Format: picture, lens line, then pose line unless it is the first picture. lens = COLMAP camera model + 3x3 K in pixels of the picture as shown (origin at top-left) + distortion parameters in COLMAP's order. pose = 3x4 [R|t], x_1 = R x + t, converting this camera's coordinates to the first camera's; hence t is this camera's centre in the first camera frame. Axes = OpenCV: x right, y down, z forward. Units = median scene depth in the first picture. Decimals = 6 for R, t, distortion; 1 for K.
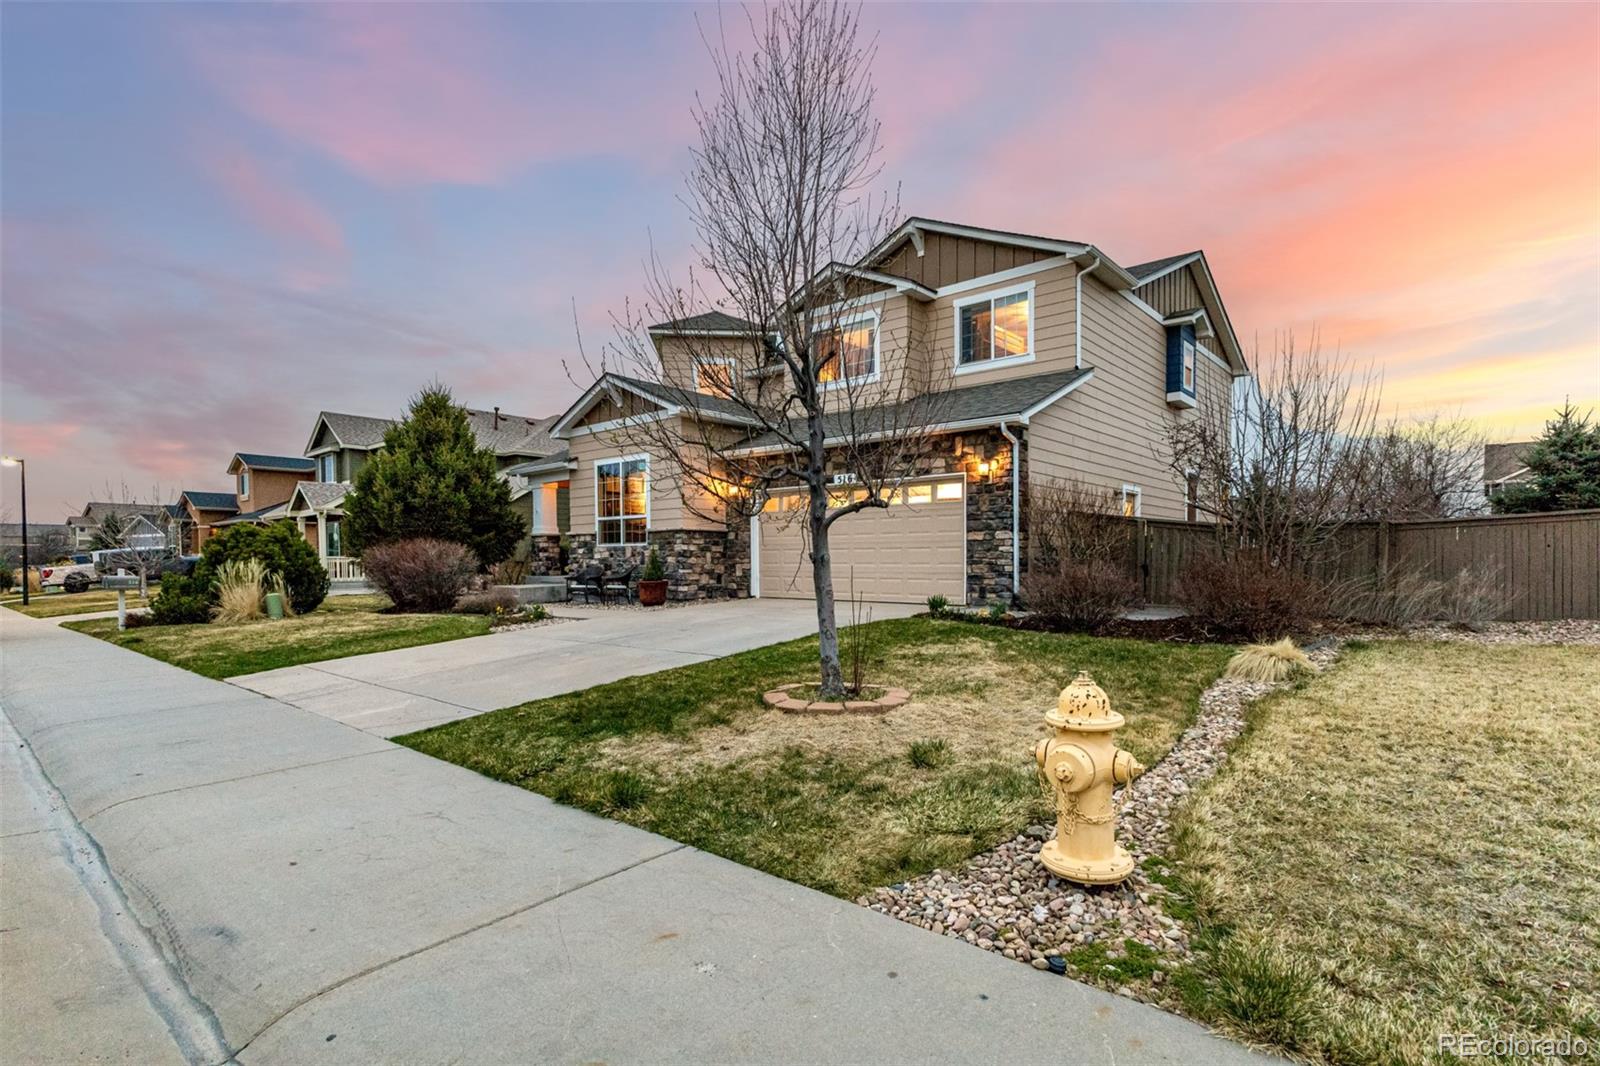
lens RADIAL K [[785.7, 0, 798.9], [0, 785.7, 600.0], [0, 0, 1]] dist [-0.000251, 0.000151]
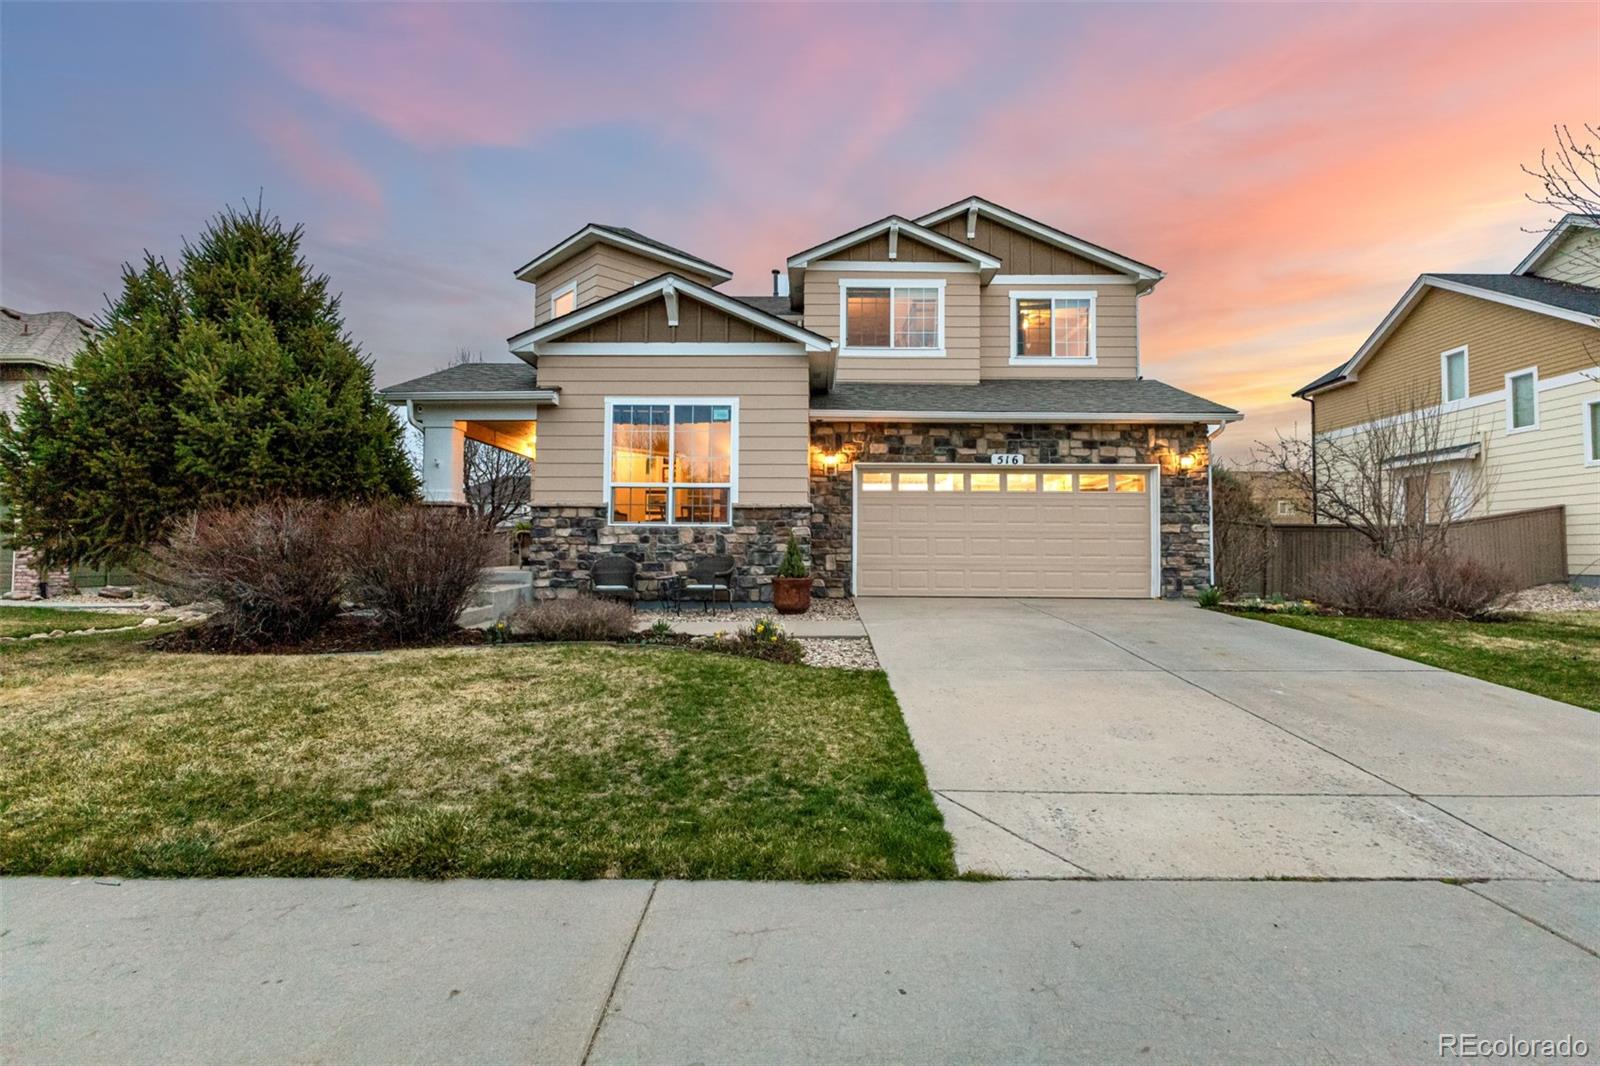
lens RADIAL K [[752.6, 0, 800.0], [0, 752.6, 533.0], [0, 0, 1]] dist [-0.001293, -0.000458]
pose [[0.759298, 0.025851, 0.650229, -0.656085], [0.023811, 0.997438, -0.067460, -0.019228], [-0.650307, 0.066705, 0.756737, 0.504563]]
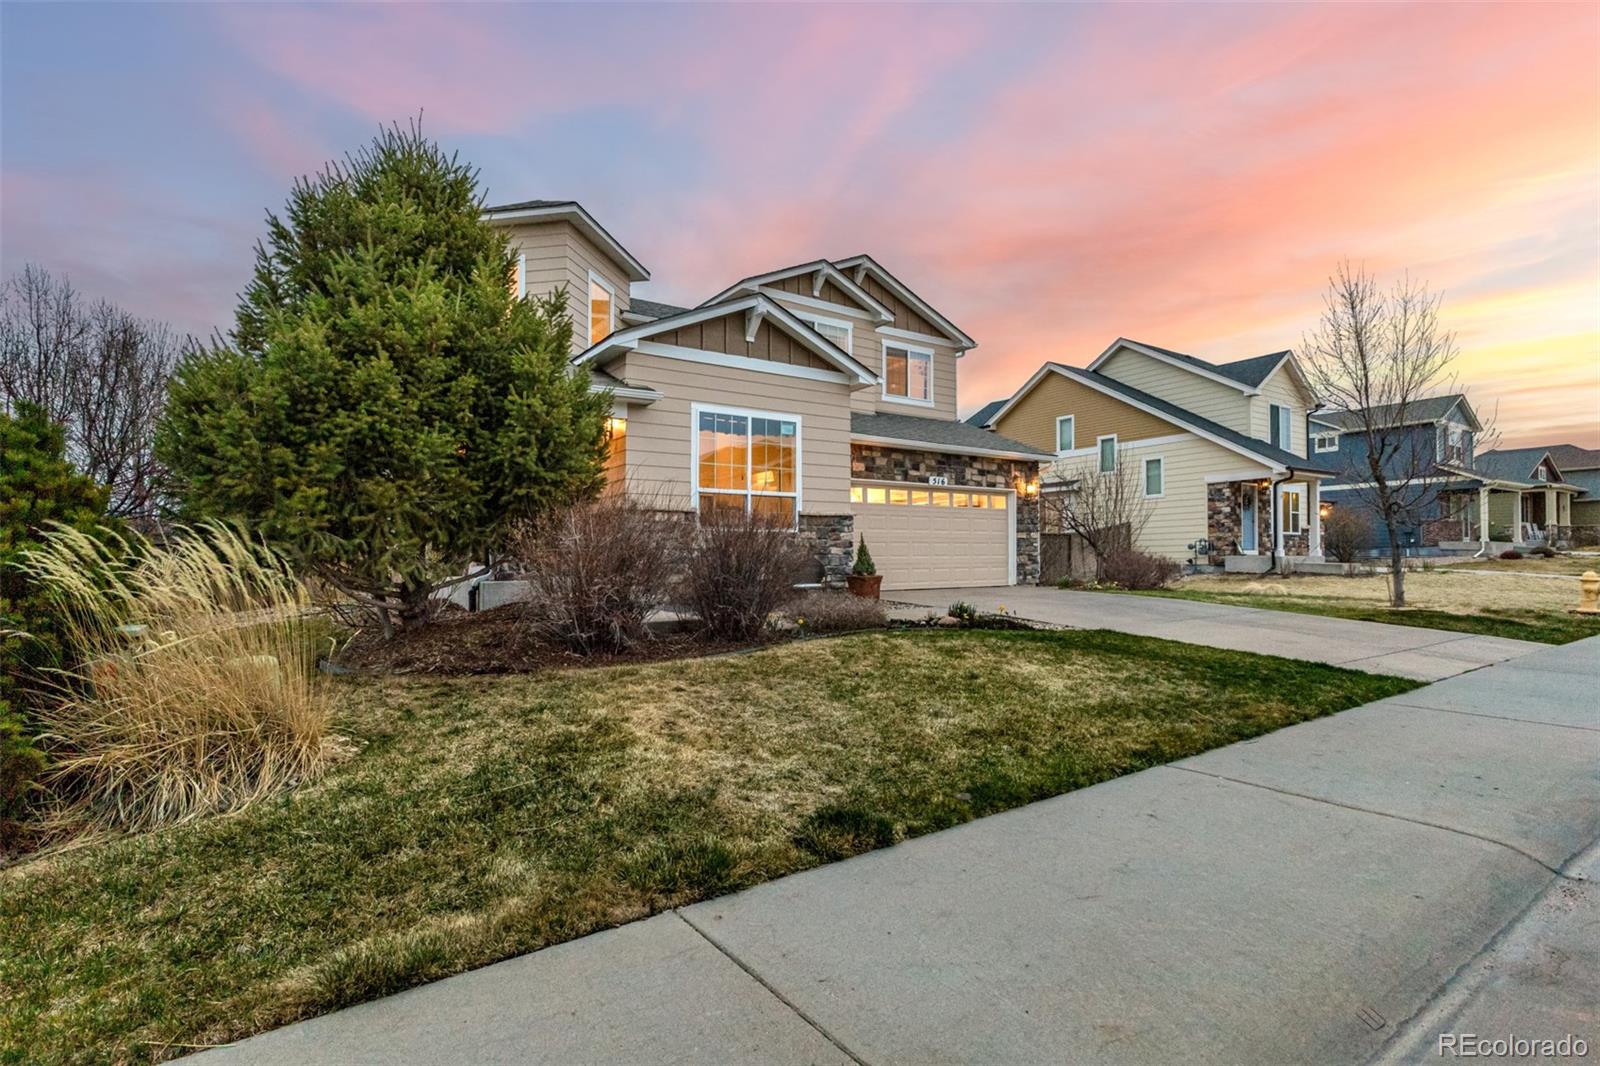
lens RADIAL K [[783.1, 0, 800.1], [0, 783.1, 561.5], [0, 0, 1]] dist [0.000509, -0.000078]
pose [[0.239061, -0.001465, 0.971004, -1.068136], [0.055743, 0.998370, -0.012218, -0.034310], [-0.969403, 0.057047, 0.238753, 0.911631]]
